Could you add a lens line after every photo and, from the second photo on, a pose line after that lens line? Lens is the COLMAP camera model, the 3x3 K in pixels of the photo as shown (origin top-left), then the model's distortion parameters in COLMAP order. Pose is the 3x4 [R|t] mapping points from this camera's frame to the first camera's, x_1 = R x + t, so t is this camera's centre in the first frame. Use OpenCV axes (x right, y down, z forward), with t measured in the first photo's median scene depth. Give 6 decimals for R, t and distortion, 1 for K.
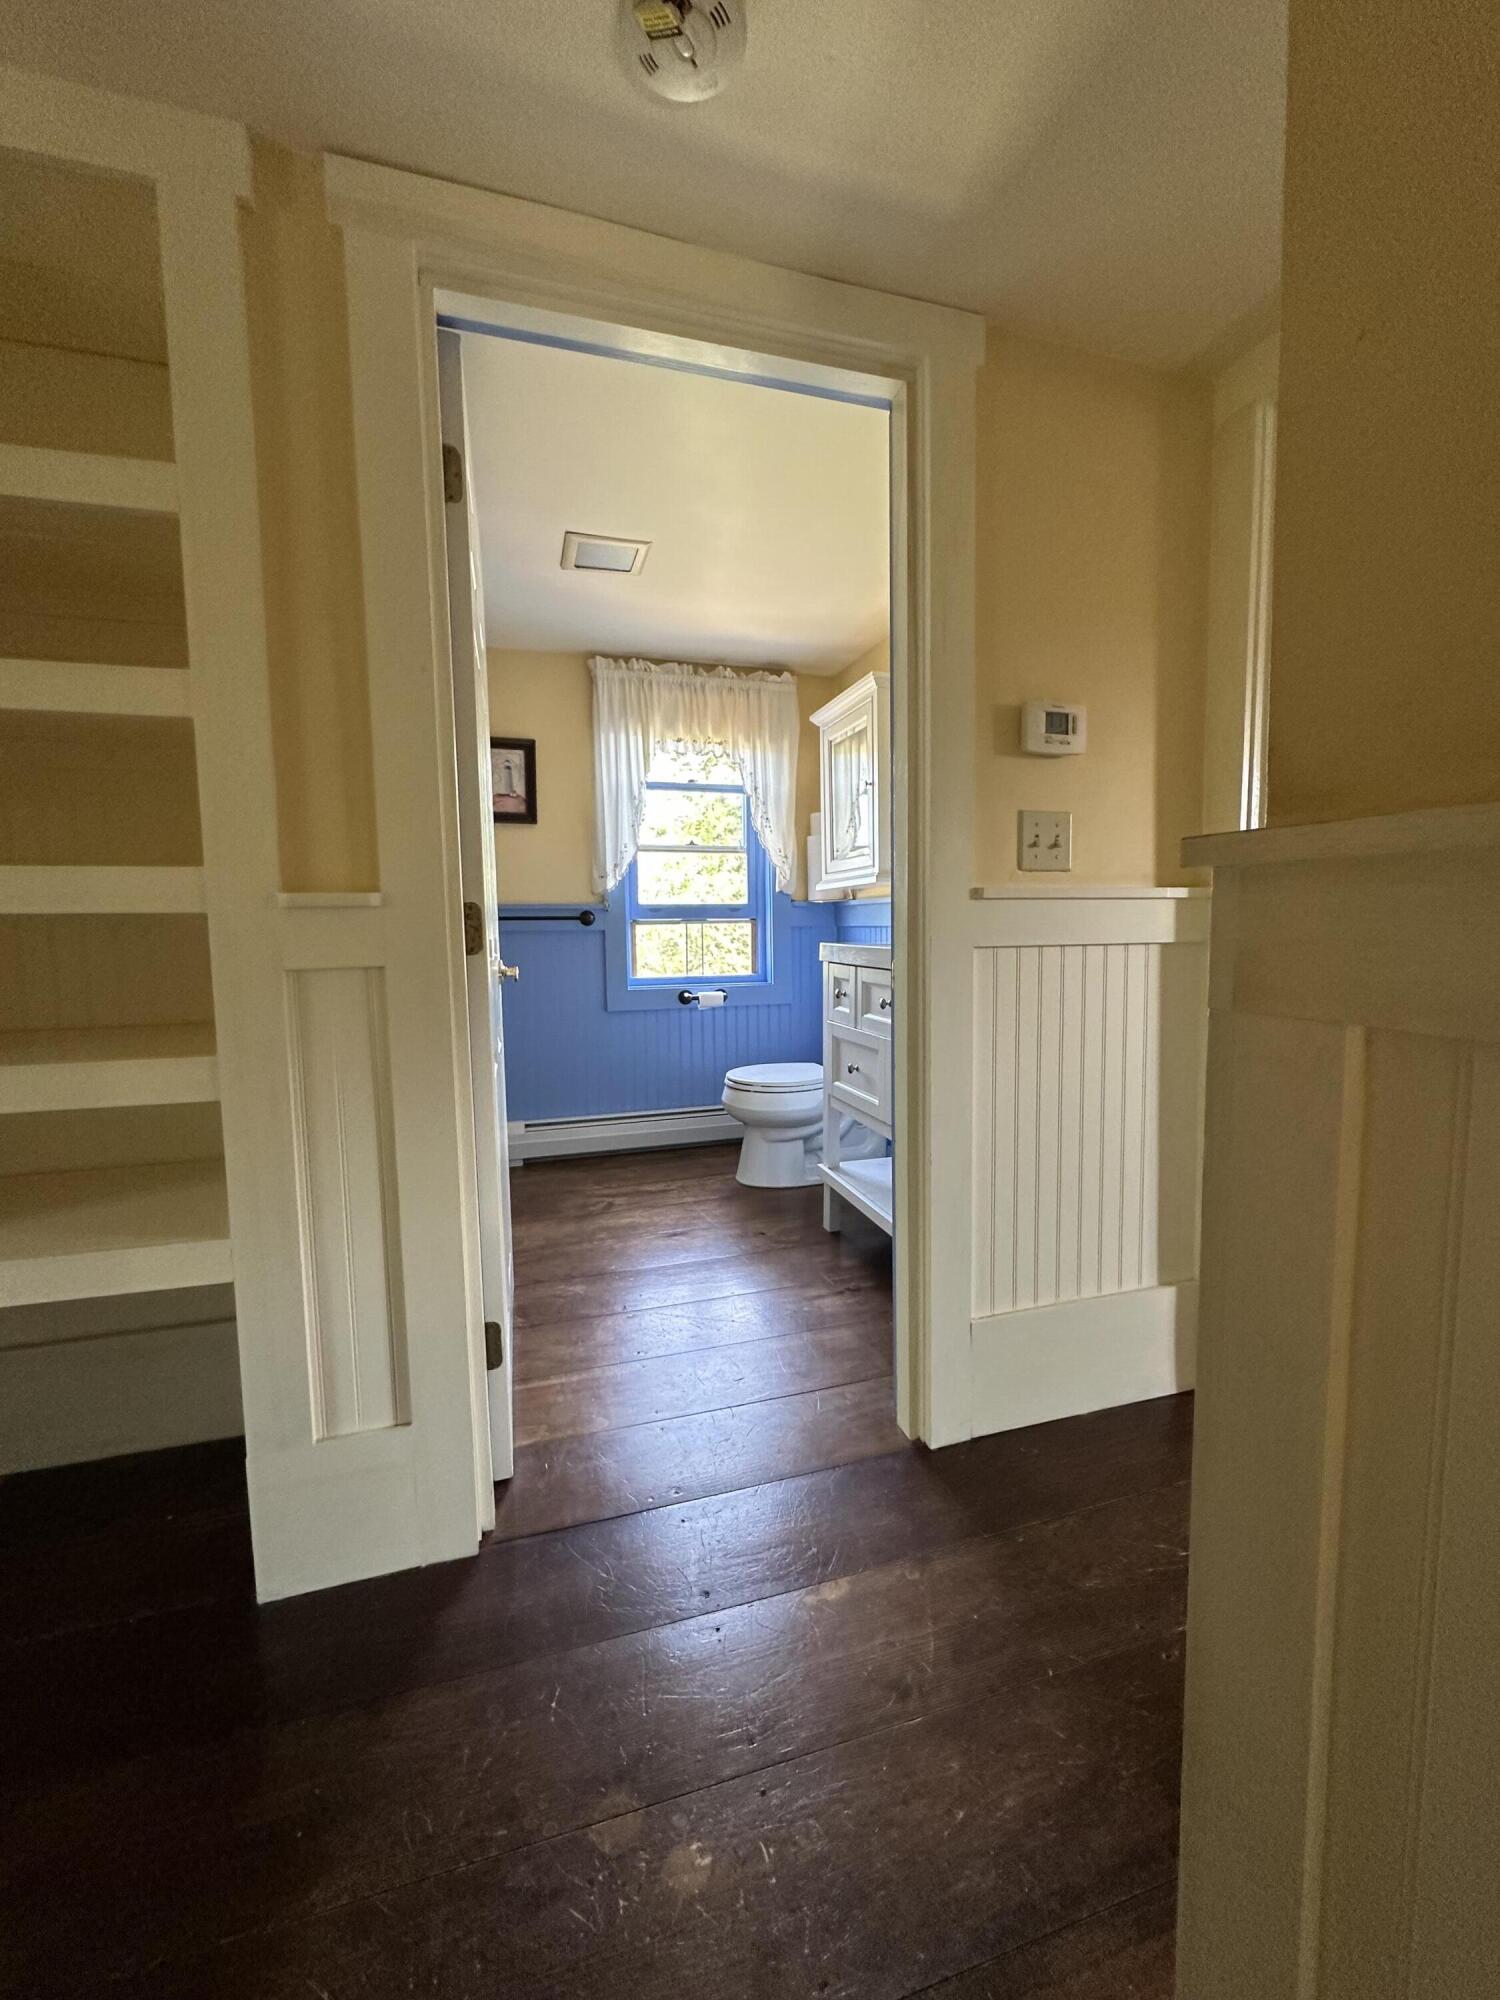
lens RADIAL K [[799.4, 0, 748.9], [0, 799.4, 997.2], [0, 0, 1]] dist [-0.004376, -0.000121]
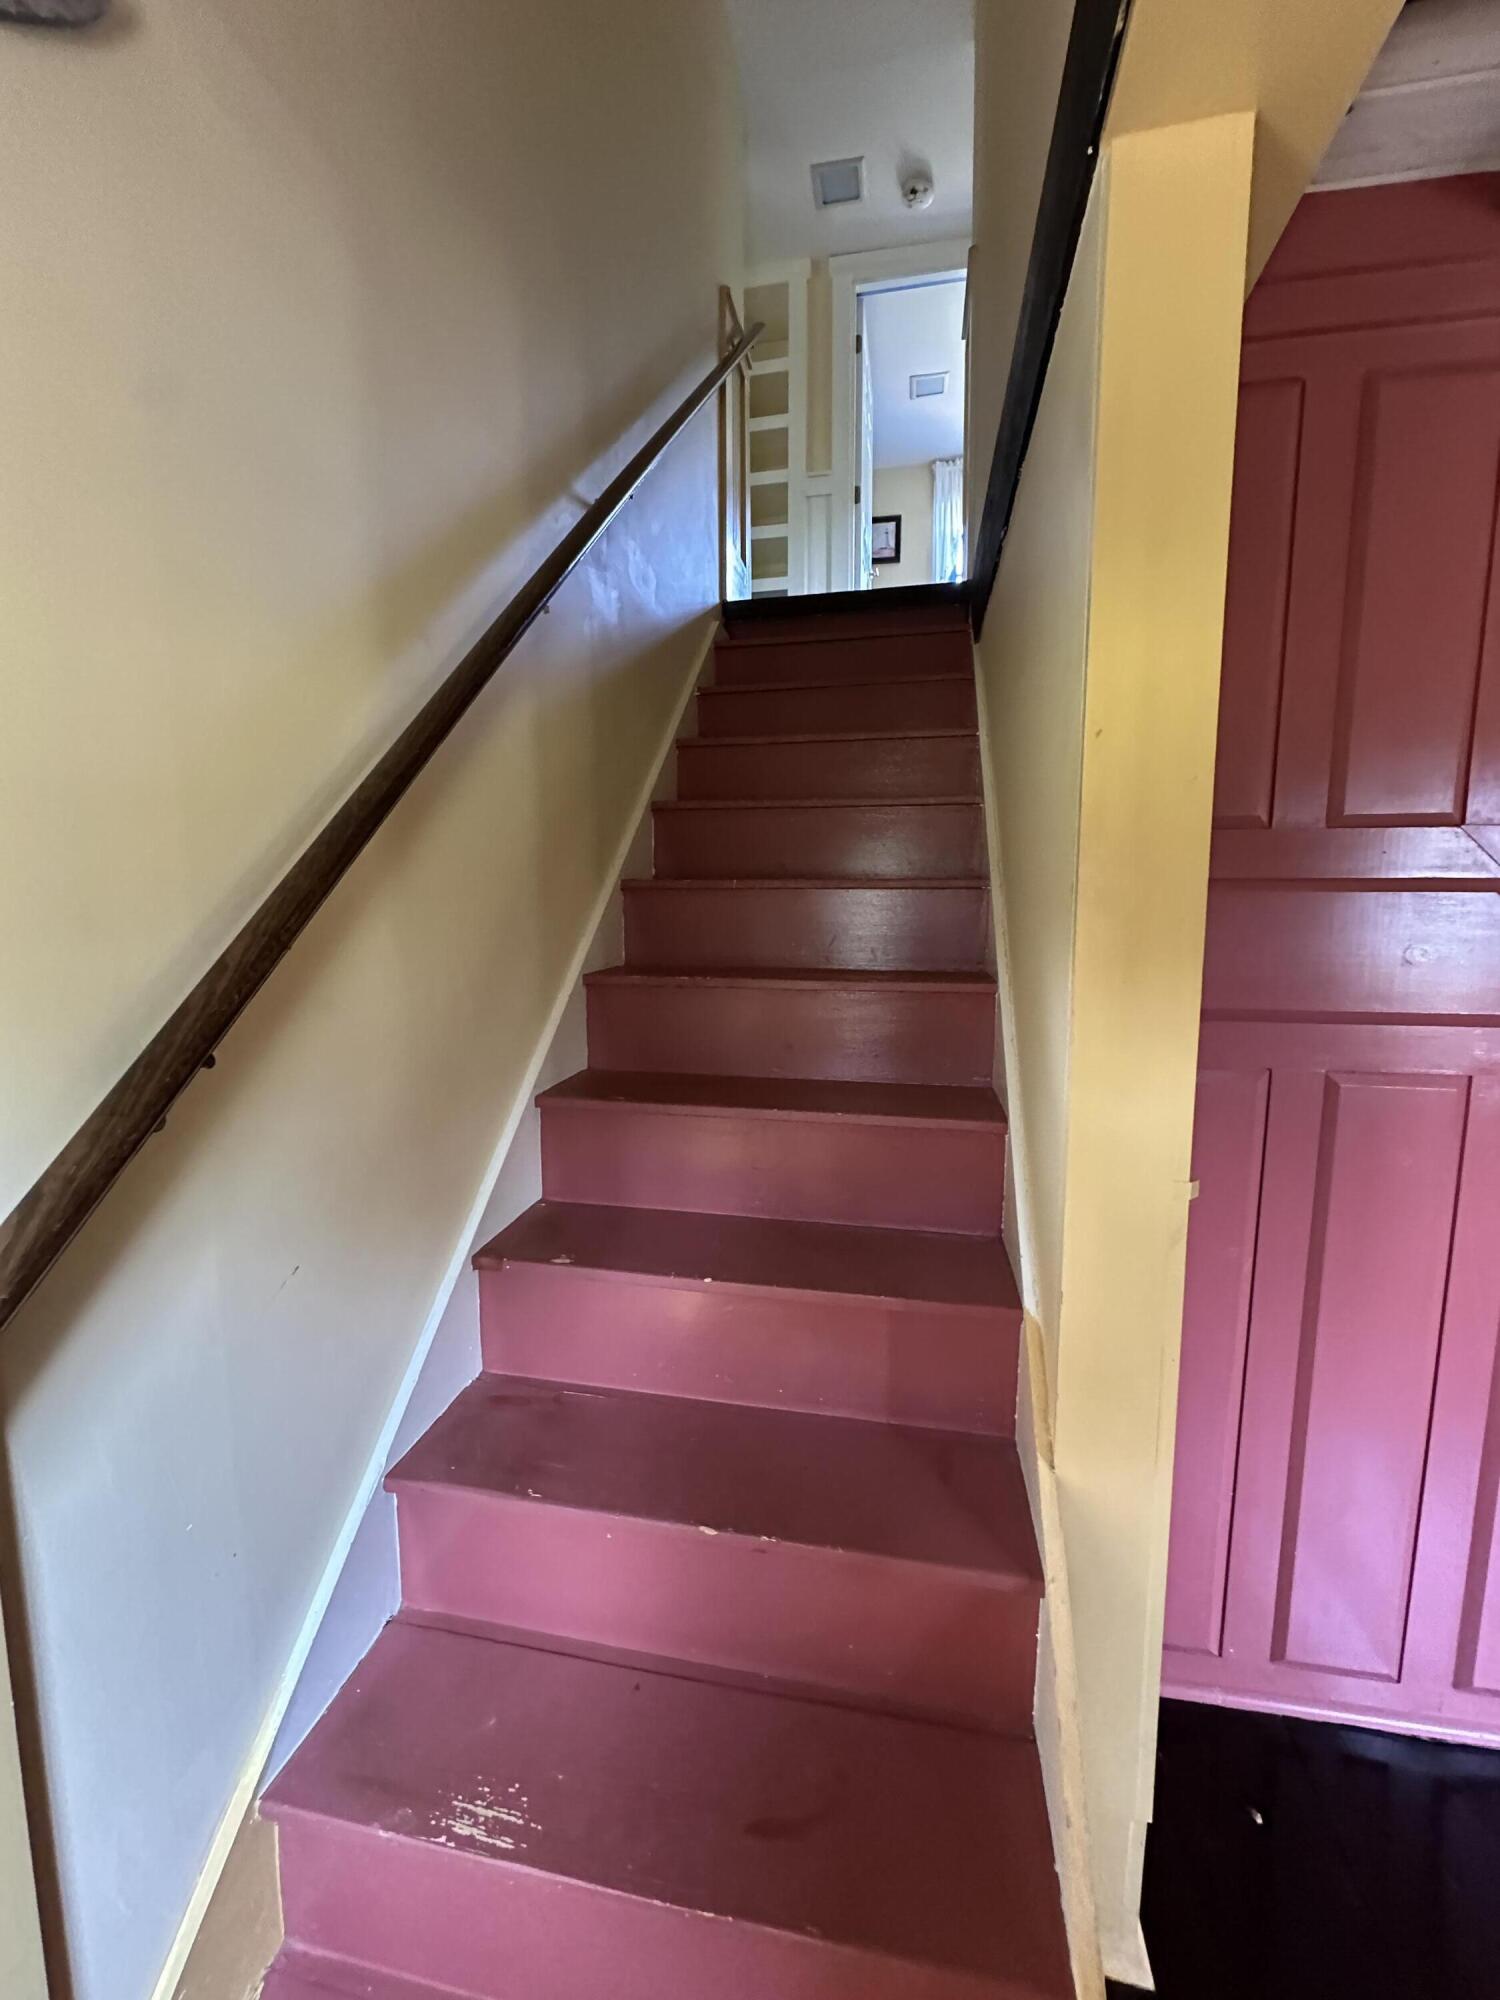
lens RADIAL K [[799.4, 0, 750.6], [0, 799.4, 998.6], [0, 0, 1]] dist [-0.004376, -0.000121]
pose [[0.881710, 0.060513, -0.467894, 0.891363], [-0.048471, 0.998111, 0.037745, 1.849497], [0.469295, -0.010601, 0.882978, -2.033098]]
